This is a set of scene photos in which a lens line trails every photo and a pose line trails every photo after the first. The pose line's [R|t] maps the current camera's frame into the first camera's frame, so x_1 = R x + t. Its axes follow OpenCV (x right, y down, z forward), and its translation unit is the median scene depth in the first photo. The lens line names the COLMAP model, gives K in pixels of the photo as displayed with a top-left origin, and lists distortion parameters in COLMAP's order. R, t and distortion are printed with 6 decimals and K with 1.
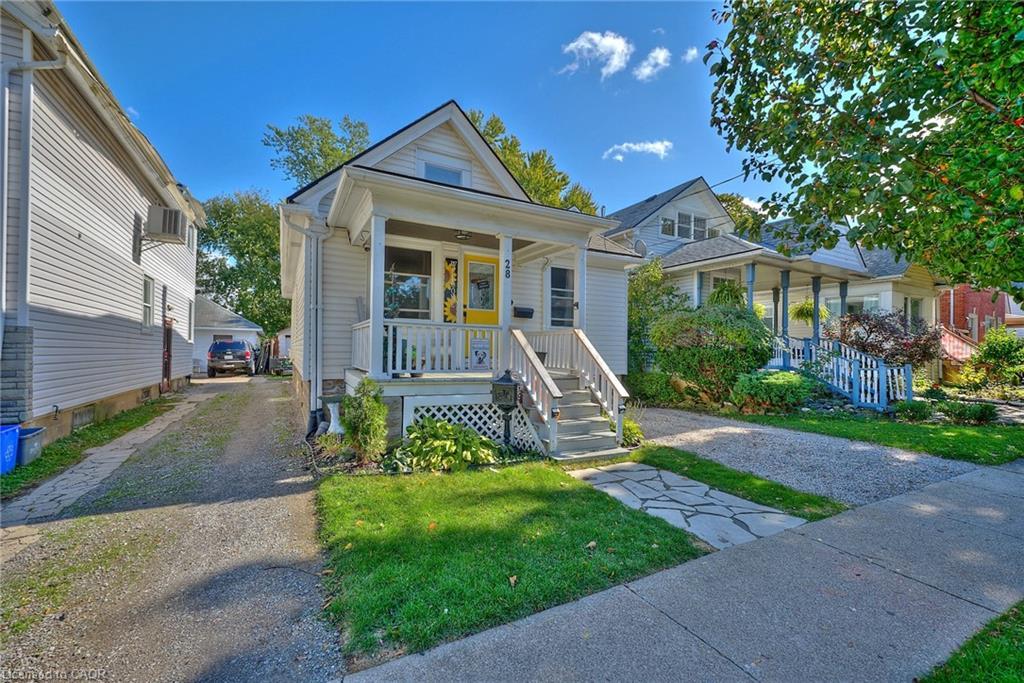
lens RADIAL K [[417.5, 0, 505.7], [0, 417.5, 347.3], [0, 0, 1]] dist [0.001823, -0.001363]
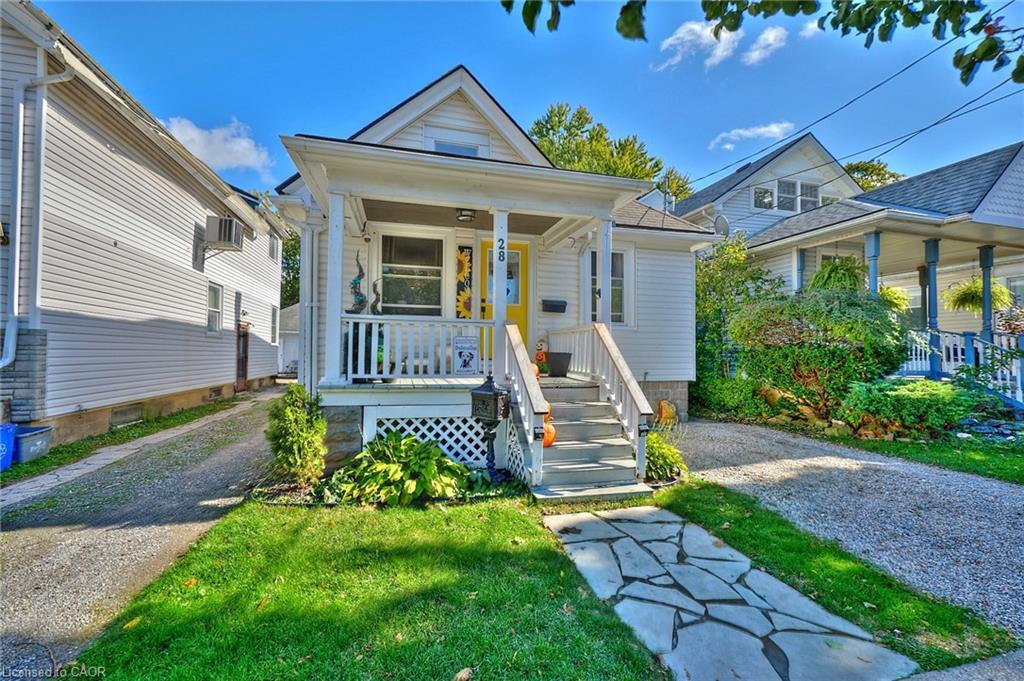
lens RADIAL K [[417.5, 0, 510.7], [0, 417.5, 343.2], [0, 0, 1]] dist [0.001823, -0.001363]
pose [[0.973477, -0.007501, -0.228662, 0.204004], [0.004700, 0.999907, -0.012794, 0.002913], [0.228737, 0.011380, 0.973422, 0.214535]]
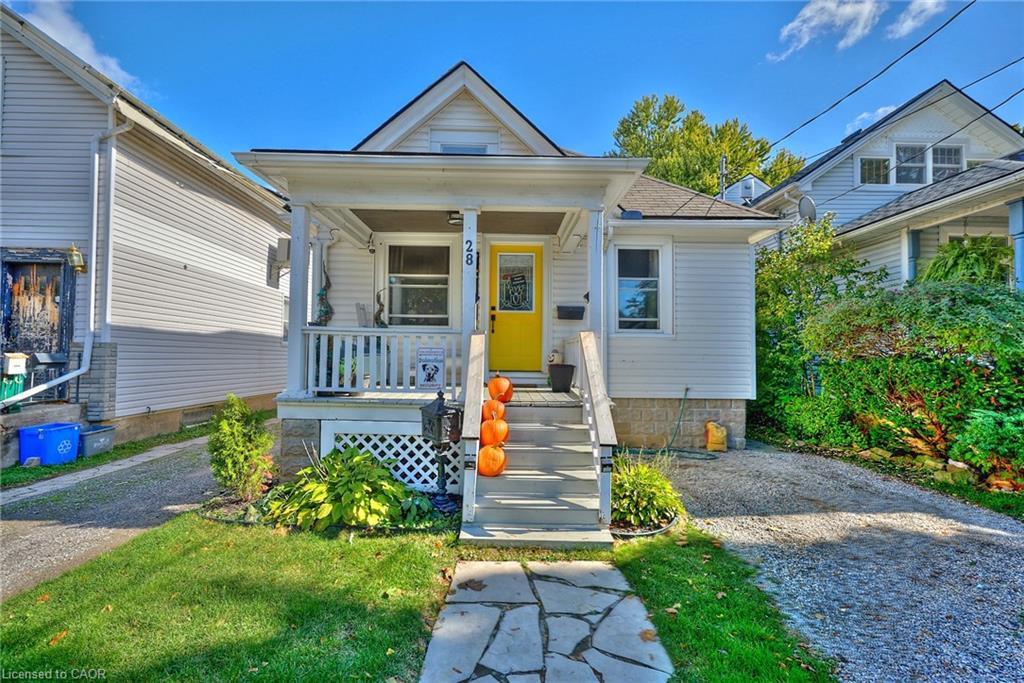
lens RADIAL K [[417.5, 0, 510.0], [0, 417.5, 346.0], [0, 0, 1]] dist [0.001823, -0.001363]
pose [[0.888614, -0.013194, -0.458466, 0.397794], [0.001920, 0.999684, -0.025046, -0.005292], [0.458651, 0.021376, 0.888359, 0.378861]]
